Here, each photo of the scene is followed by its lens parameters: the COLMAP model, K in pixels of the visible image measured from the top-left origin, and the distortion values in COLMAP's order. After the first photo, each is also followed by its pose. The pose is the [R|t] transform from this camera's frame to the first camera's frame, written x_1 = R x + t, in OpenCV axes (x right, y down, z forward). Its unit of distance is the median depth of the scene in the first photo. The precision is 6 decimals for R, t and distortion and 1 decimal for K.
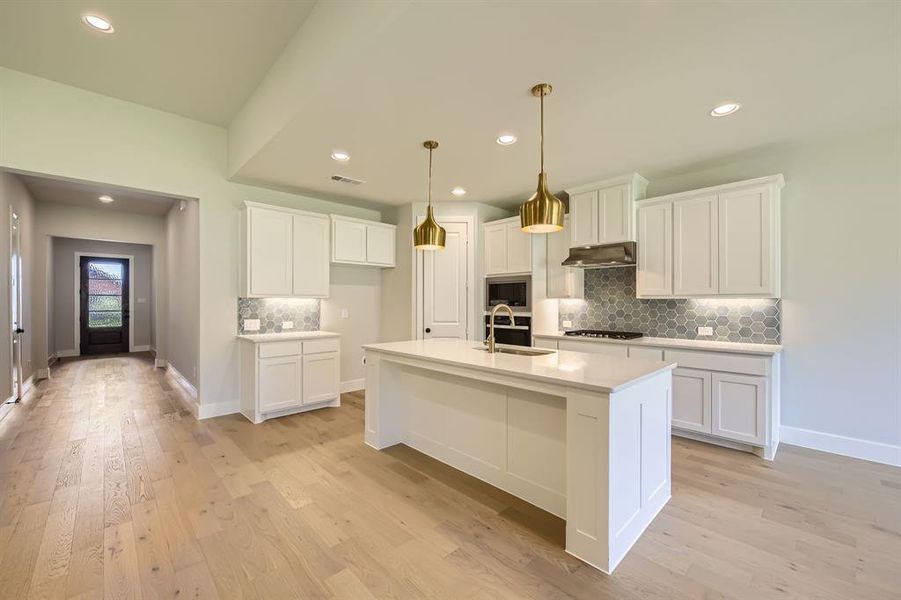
lens RADIAL K [[365.0, 0, 455.9], [0, 365.0, 301.6], [0, 0, 1]] dist [-0.010864, -0.000369]
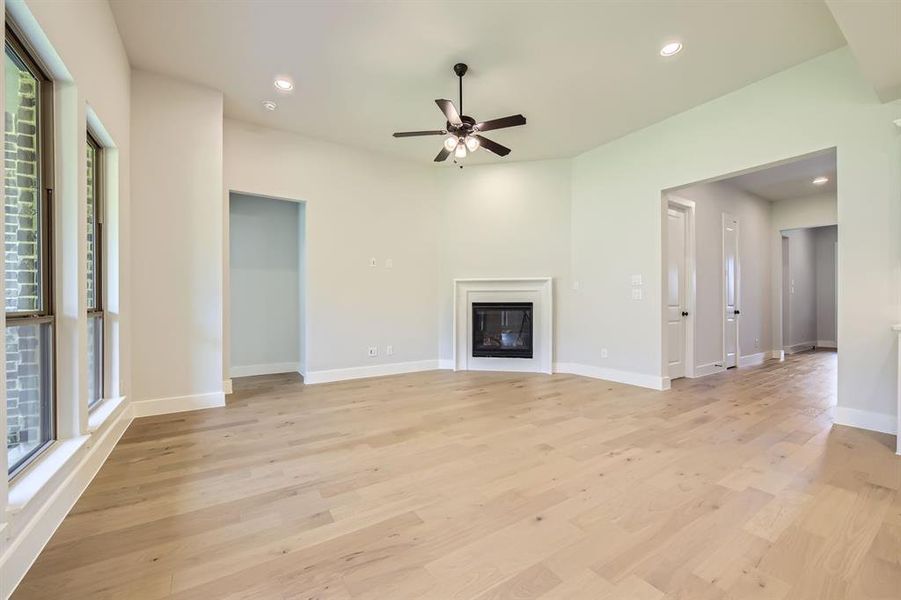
lens RADIAL K [[365.0, 0, 452.1], [0, 365.0, 301.1], [0, 0, 1]] dist [-0.010864, -0.000369]
pose [[-0.179043, -0.006667, -0.983819, 0.231115], [0.002599, 0.999970, -0.007249, 0.059124], [0.983838, -0.003854, -0.179021, 0.312800]]
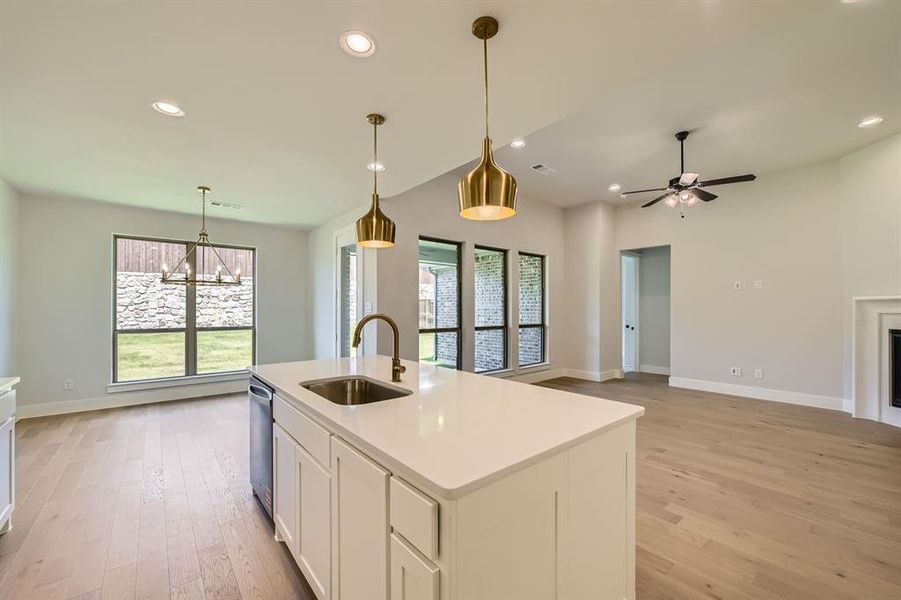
lens RADIAL K [[363.2, 0, 450.6], [0, 363.2, 308.2], [0, 0, 1]] dist [-0.010036, -0.000509]
pose [[-0.997425, -0.001656, 0.071703, -0.041487], [-0.001945, 0.999990, -0.003963, 0.000355], [-0.071696, -0.004092, -0.997418, 1.238095]]
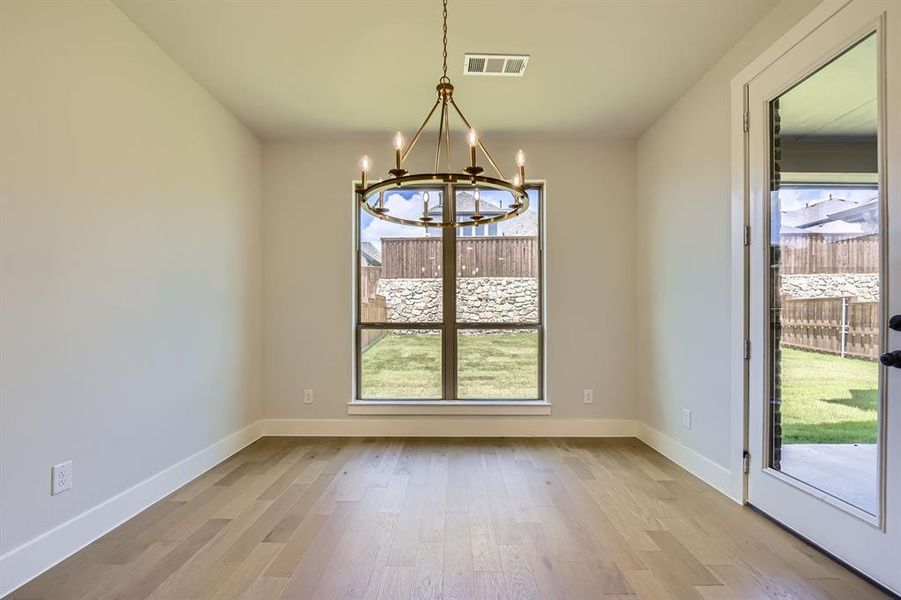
lens RADIAL K [[376.5, 0, 451.2], [0, 376.5, 317.1], [0, 0, 1]] dist [-0.008397, -0.001199]
pose [[-0.721498, 0.000436, 0.692417, 0.423530], [-0.001678, 0.999996, -0.002378, 0.059776], [-0.692415, -0.002878, -0.721494, 0.576418]]
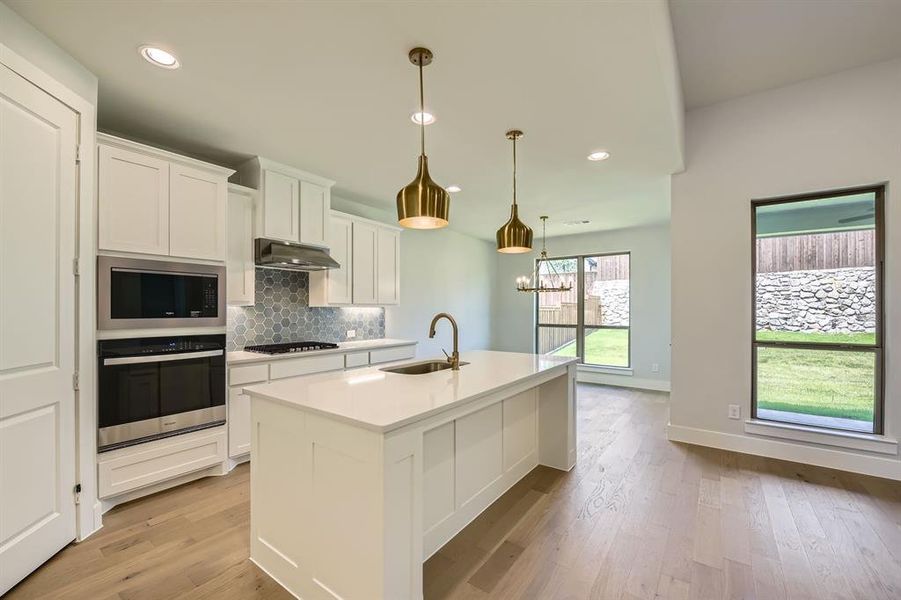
lens RADIAL K [[365.0, 0, 449.2], [0, 365.0, 308.0], [0, 0, 1]] dist [-0.010864, -0.000369]
pose [[-0.171620, 0.003382, 0.985157, -0.548464], [-0.002147, 0.999990, -0.003807, -0.001198], [-0.985161, -0.002768, -0.171611, 0.843861]]
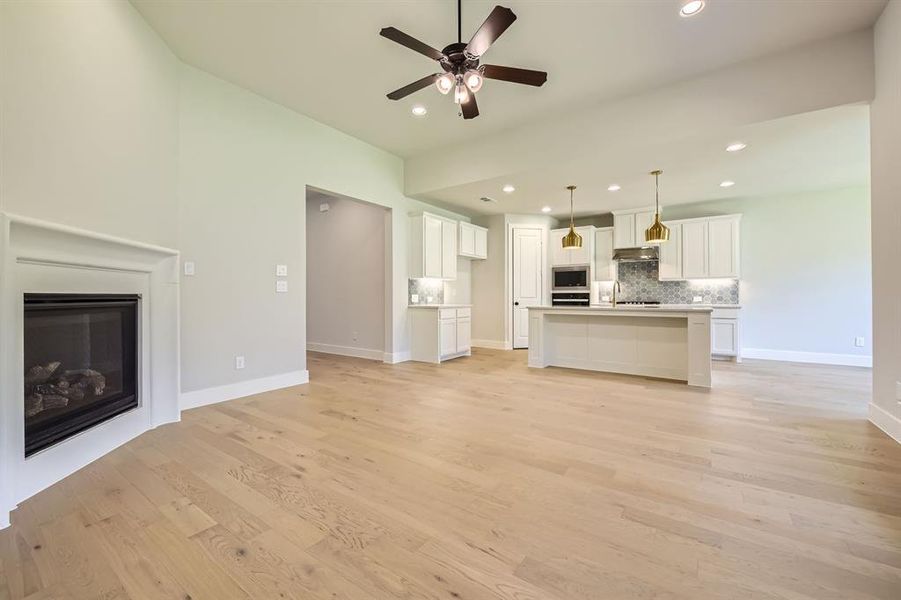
lens RADIAL K [[365.0, 0, 453.8], [0, 365.0, 294.2], [0, 0, 1]] dist [-0.010864, -0.000369]
pose [[0.980542, -0.002250, 0.196298, -0.758369], [0.002991, 0.999989, -0.003481, 0.058205], [-0.196288, 0.004001, 0.980538, -0.450686]]
